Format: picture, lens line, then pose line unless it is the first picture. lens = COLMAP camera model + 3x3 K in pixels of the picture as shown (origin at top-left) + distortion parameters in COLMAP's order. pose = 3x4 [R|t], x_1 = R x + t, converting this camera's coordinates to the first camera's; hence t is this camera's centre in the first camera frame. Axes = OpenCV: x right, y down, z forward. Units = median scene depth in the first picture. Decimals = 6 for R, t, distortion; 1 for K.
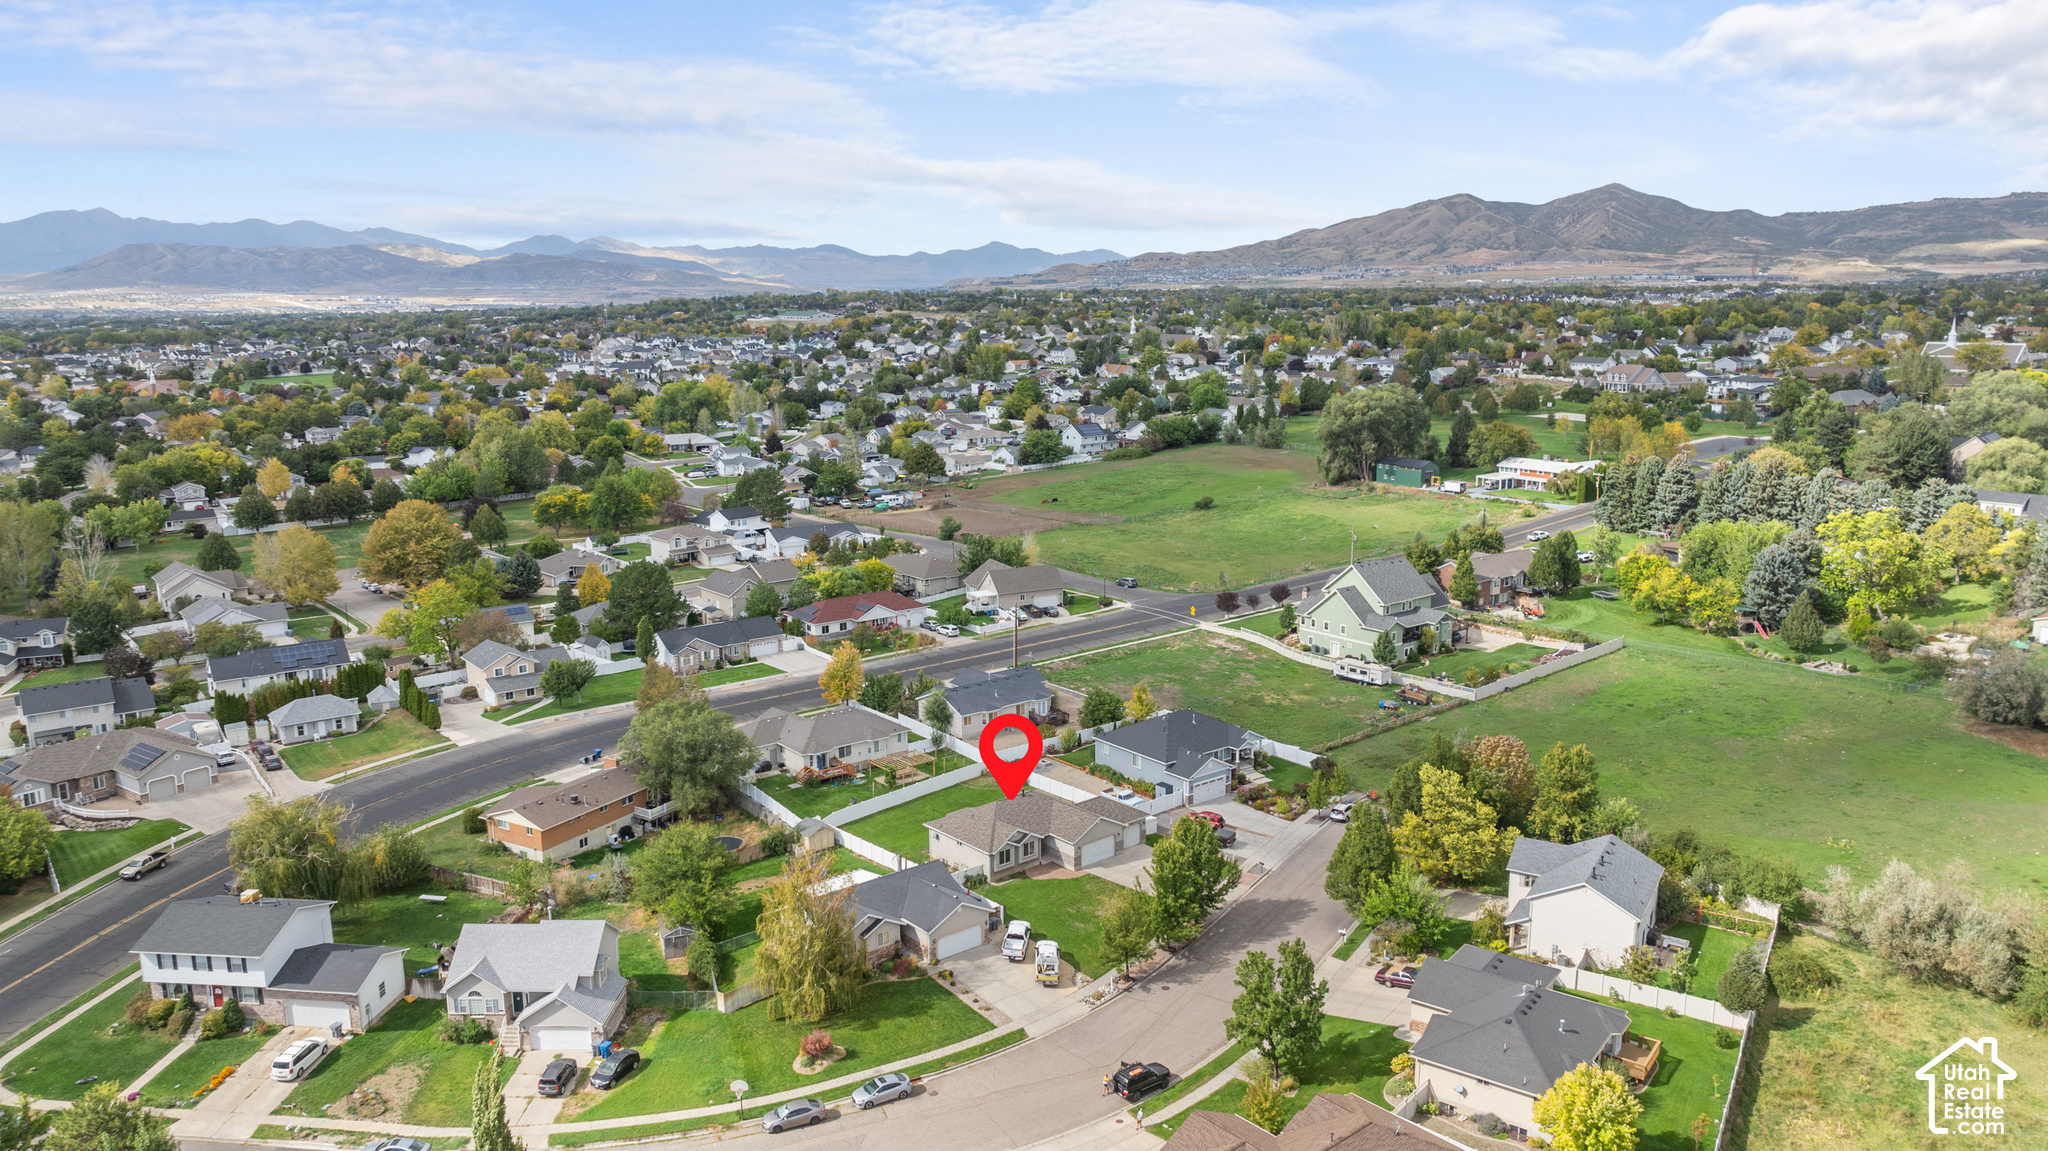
lens RADIAL K [[1440.8, 0, 1028.5], [0, 1440.8, 590.0], [0, 0, 1]] dist [-0.028228, 0.027646]
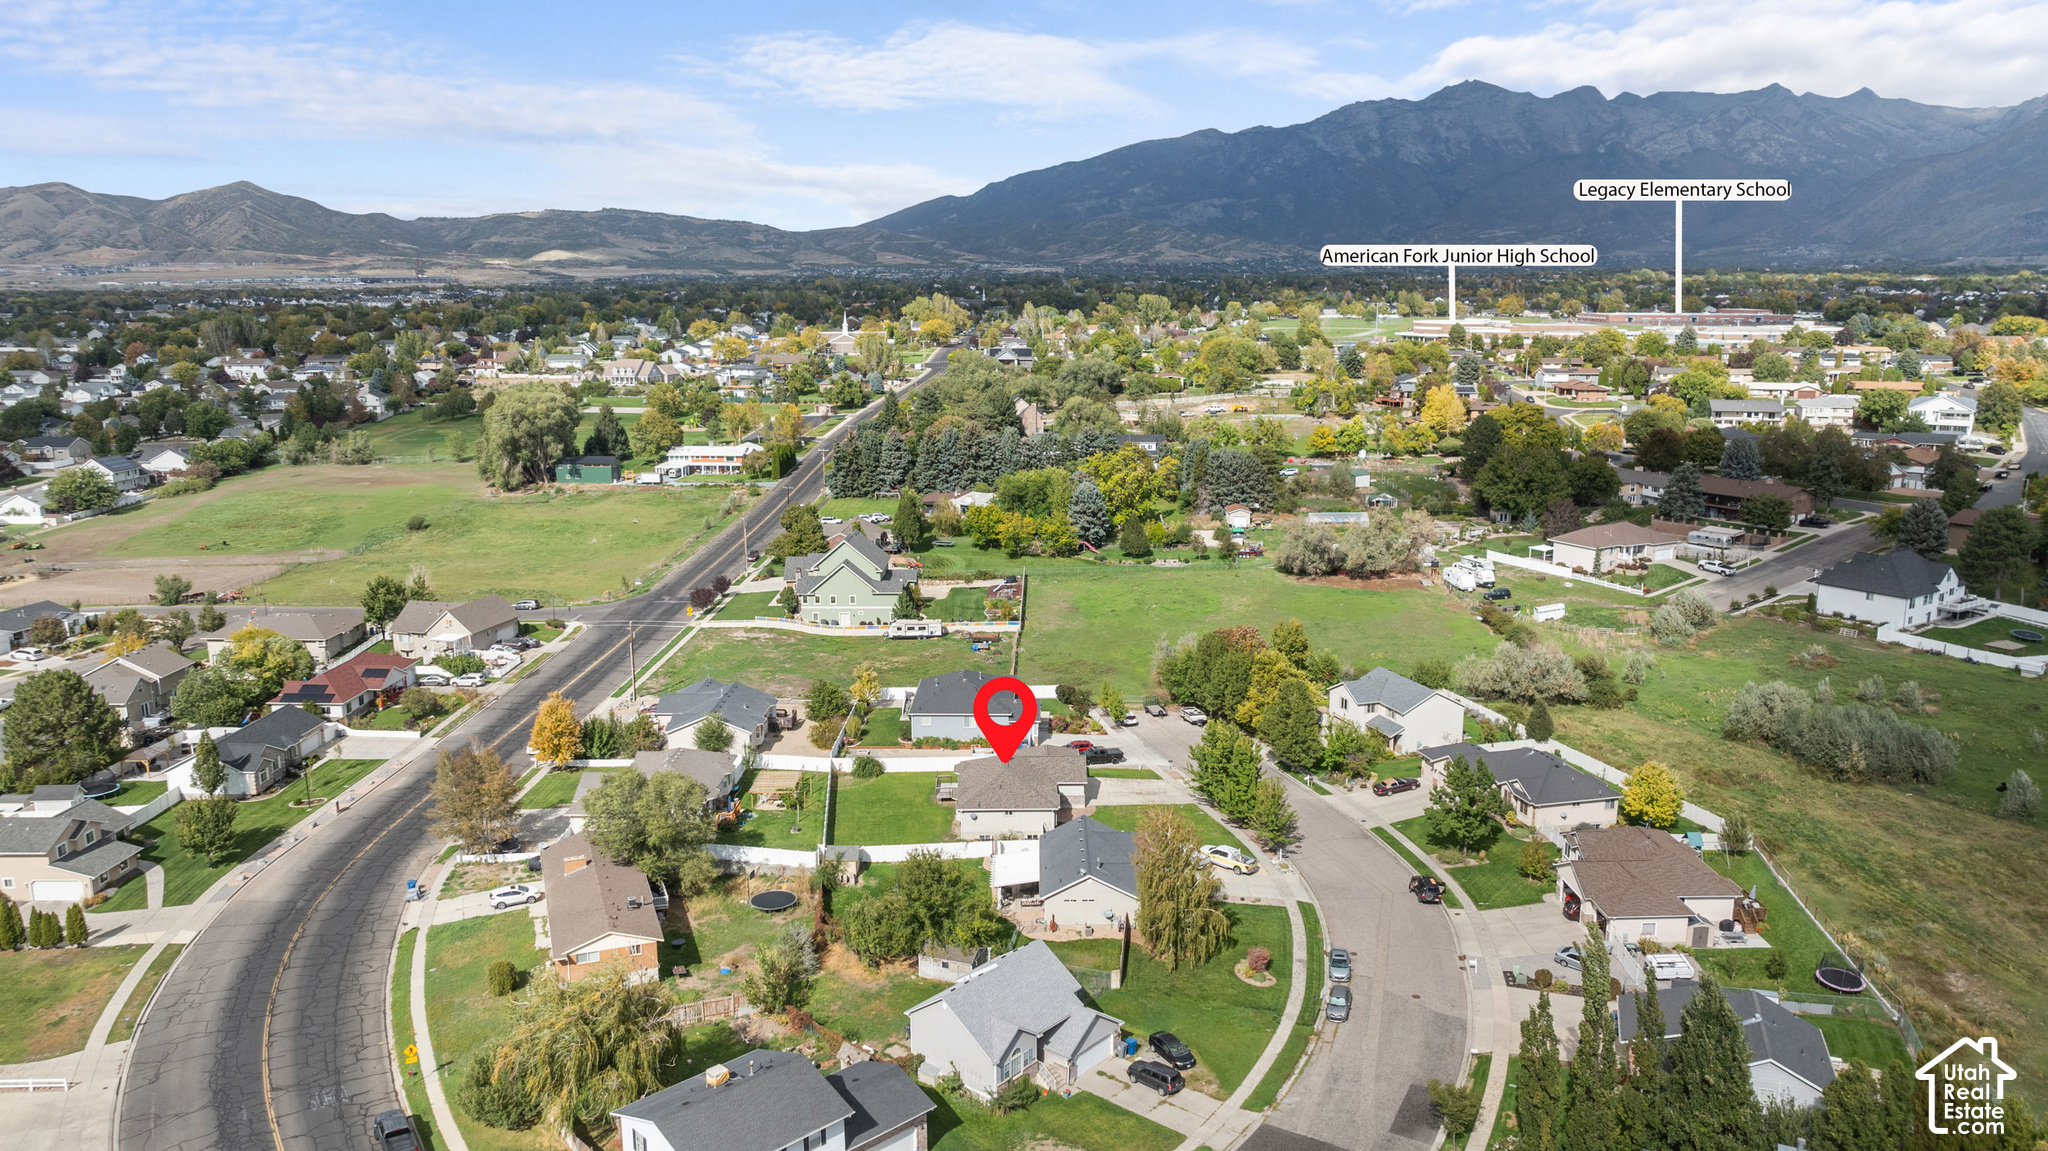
lens RADIAL K [[1440.8, 0, 1025.7], [0, 1440.8, 566.7], [0, 0, 1]] dist [-0.028228, 0.027646]
pose [[0.637200, -0.145466, 0.756846, -0.440420], [0.158312, 0.985789, 0.056184, -0.031912], [-0.754263, 0.084017, 0.651174, 0.156359]]
